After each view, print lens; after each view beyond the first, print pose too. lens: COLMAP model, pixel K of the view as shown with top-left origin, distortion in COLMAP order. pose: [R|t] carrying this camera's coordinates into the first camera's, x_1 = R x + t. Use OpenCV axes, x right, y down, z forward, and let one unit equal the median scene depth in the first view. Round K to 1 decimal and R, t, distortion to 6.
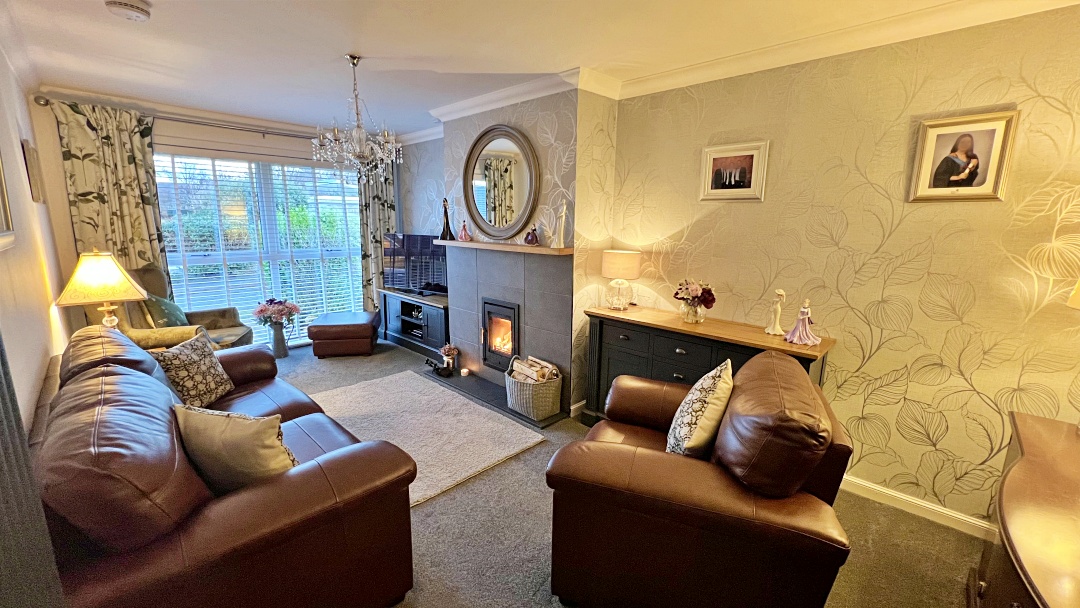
lens RADIAL K [[435.2, 0, 539.0], [0, 435.2, 300.7], [0, 0, 1]] dist [-0.003155, -0.000511]
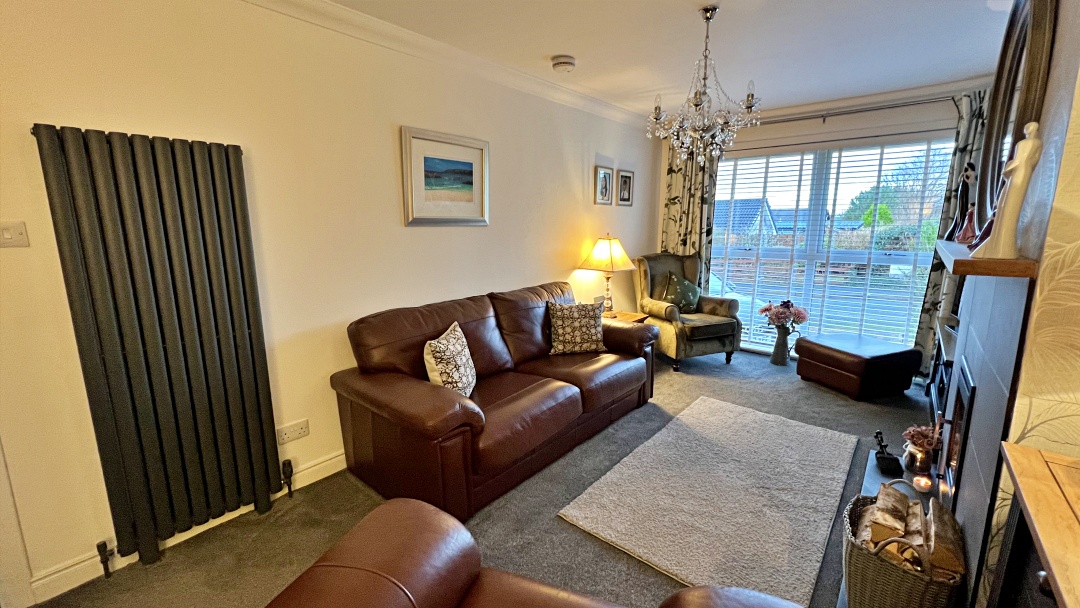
lens RADIAL K [[435.2, 0, 534.3], [0, 435.2, 302.2], [0, 0, 1]] dist [-0.003155, -0.000511]
pose [[0.054425, 0.168180, -0.984253, 0.320588], [-0.178535, 0.971468, 0.156123, -0.059120], [0.982427, 0.167227, 0.082898, 0.477040]]
